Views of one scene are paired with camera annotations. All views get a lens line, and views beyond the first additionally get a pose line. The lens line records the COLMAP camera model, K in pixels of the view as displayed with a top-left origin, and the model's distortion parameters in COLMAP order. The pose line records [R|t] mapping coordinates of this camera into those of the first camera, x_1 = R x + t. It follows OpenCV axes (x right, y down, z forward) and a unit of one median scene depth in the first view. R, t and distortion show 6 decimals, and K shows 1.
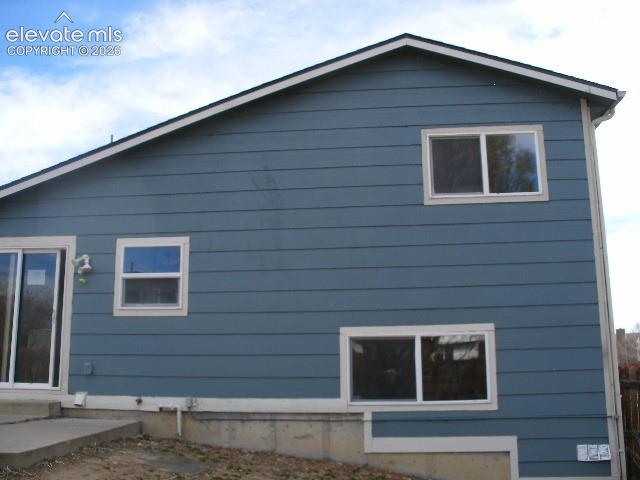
lens RADIAL K [[676.2, 0, 319.4], [0, 676.2, 235.9], [0, 0, 1]] dist [-0.214798, 0.221279]
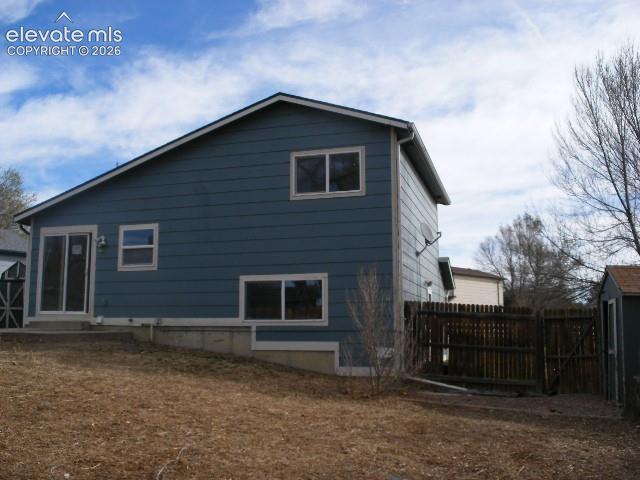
lens RADIAL K [[676.2, 0, 319.4], [0, 676.2, 235.9], [0, 0, 1]] dist [-0.214798, 0.221279]
pose [[0.983828, -0.021566, -0.177812, 0.514455], [0.030582, 0.998373, 0.048116, -0.036931], [0.176485, -0.052776, 0.982887, -0.593705]]
